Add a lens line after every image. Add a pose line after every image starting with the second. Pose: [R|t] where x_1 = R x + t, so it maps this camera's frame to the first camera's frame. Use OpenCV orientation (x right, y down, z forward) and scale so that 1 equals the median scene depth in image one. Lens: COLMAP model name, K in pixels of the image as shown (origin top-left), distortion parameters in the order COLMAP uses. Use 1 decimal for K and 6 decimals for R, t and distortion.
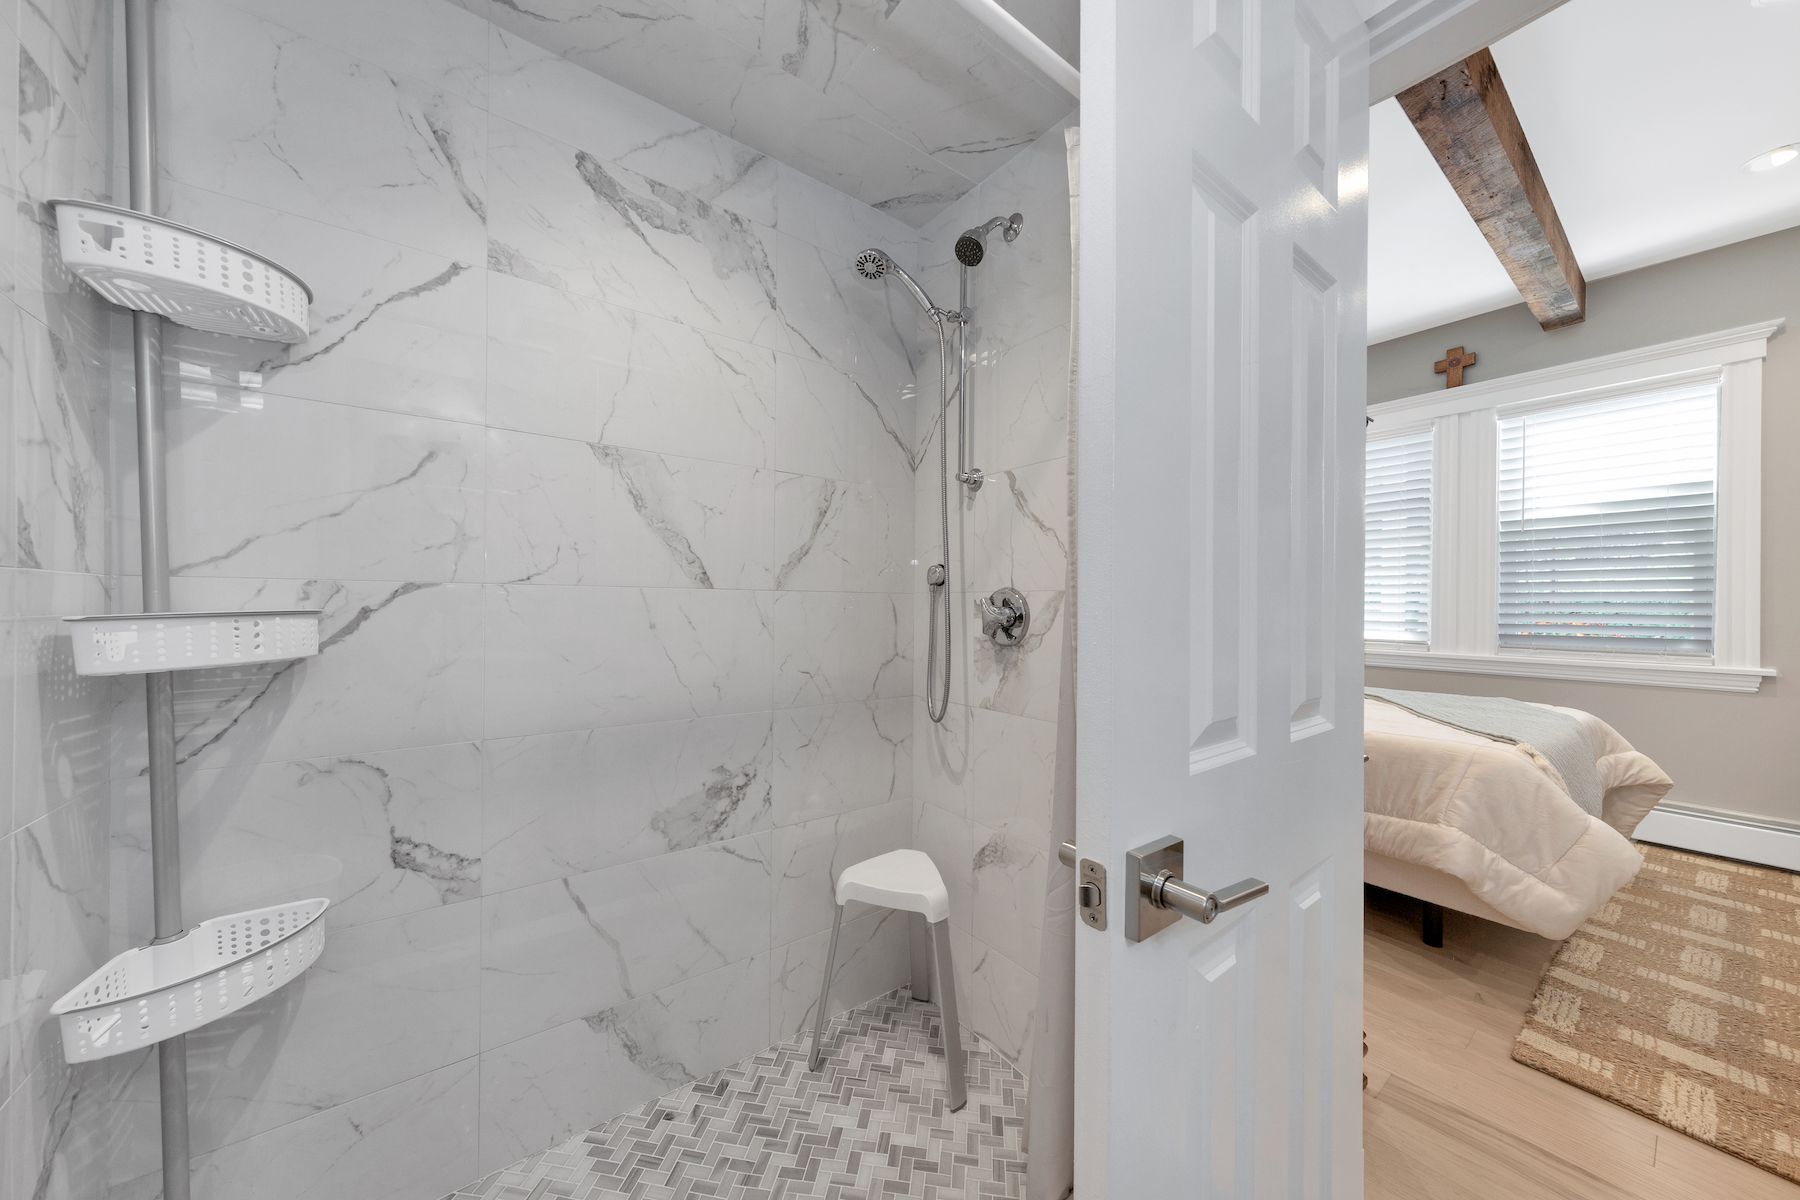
lens RADIAL K [[604.3, 0, 900.0], [0, 604.3, 600.0], [0, 0, 1]] dist [0.000863, 0.000269]
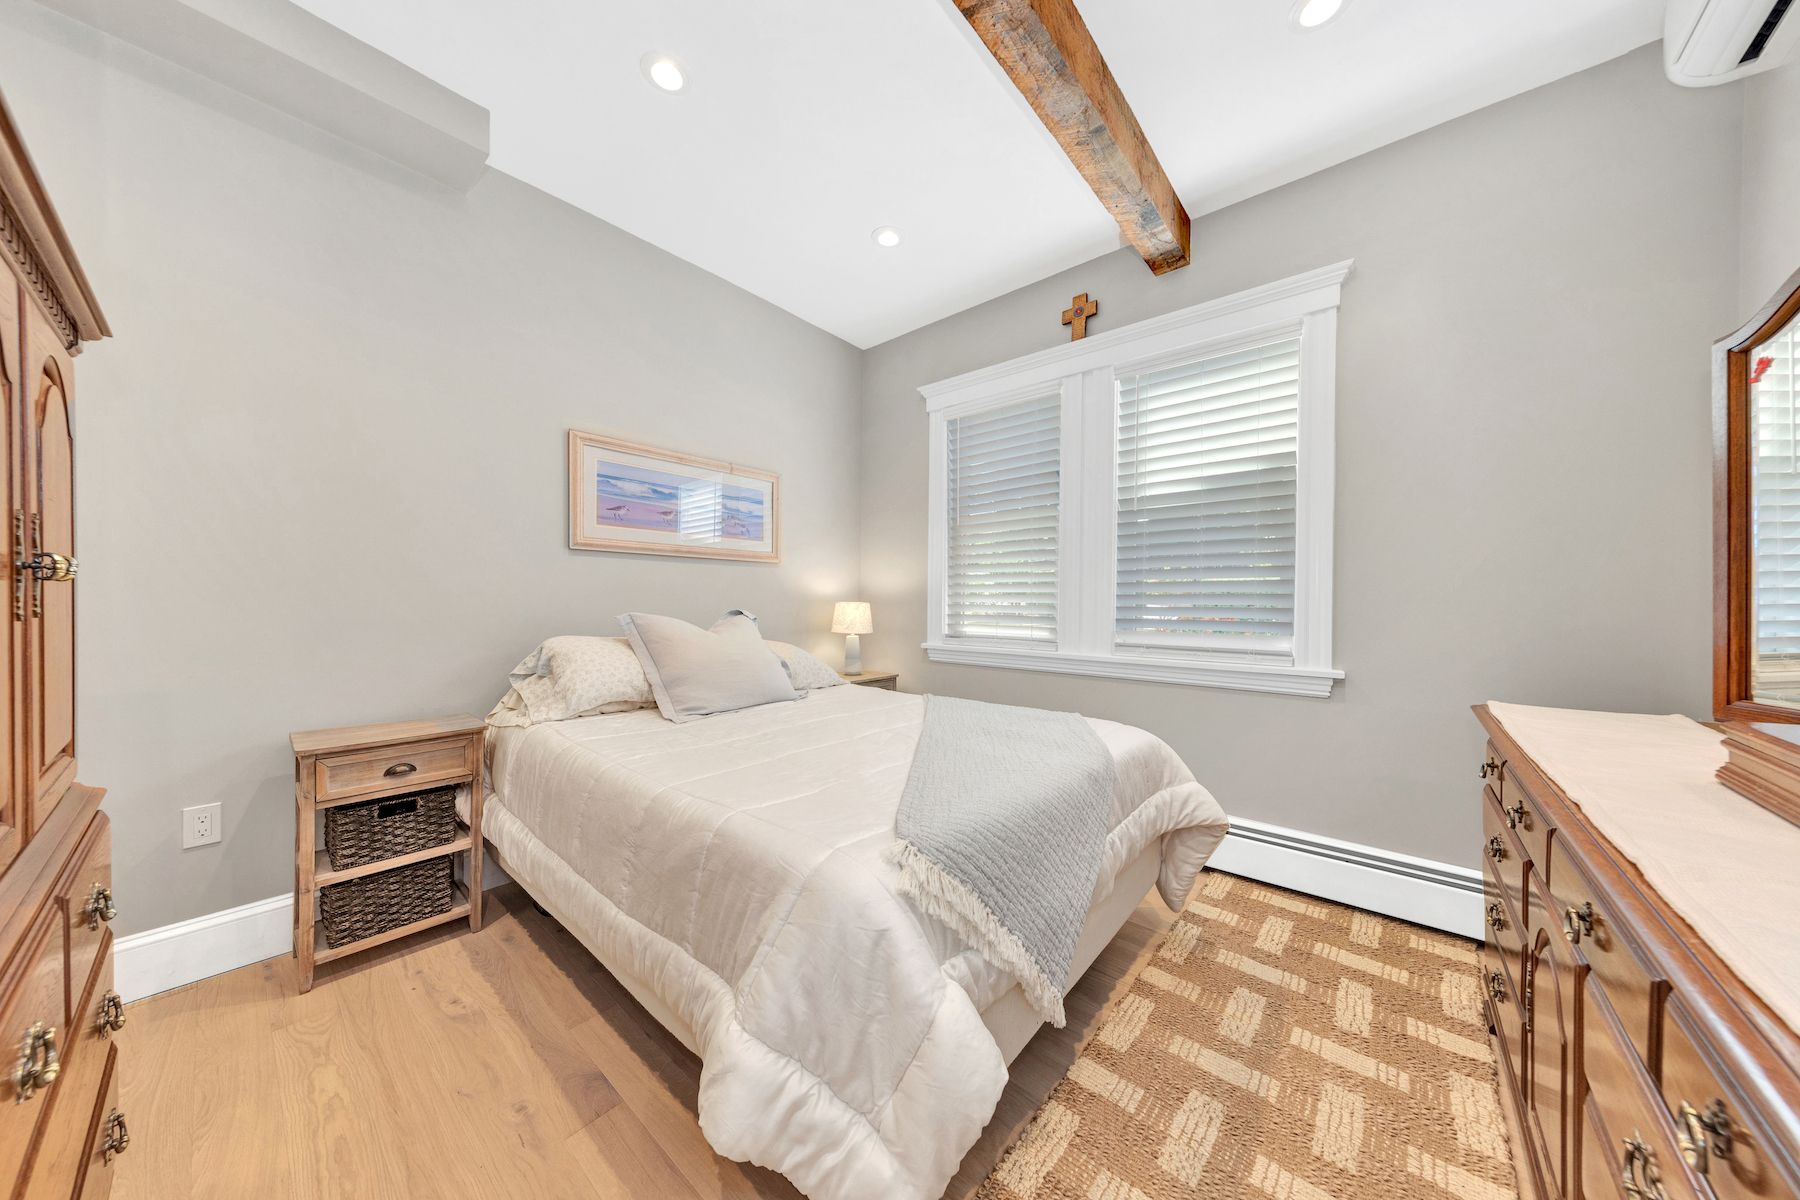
lens RADIAL K [[579.9, 0, 900.0], [0, 579.9, 600.0], [0, 0, 1]] dist [0.000448, 0.000002]
pose [[0.973911, -0.000756, 0.226929, 0.634282], [-0.001077, 0.999968, 0.007951, 0.008996], [-0.226927, -0.007988, 0.973879, 0.337799]]
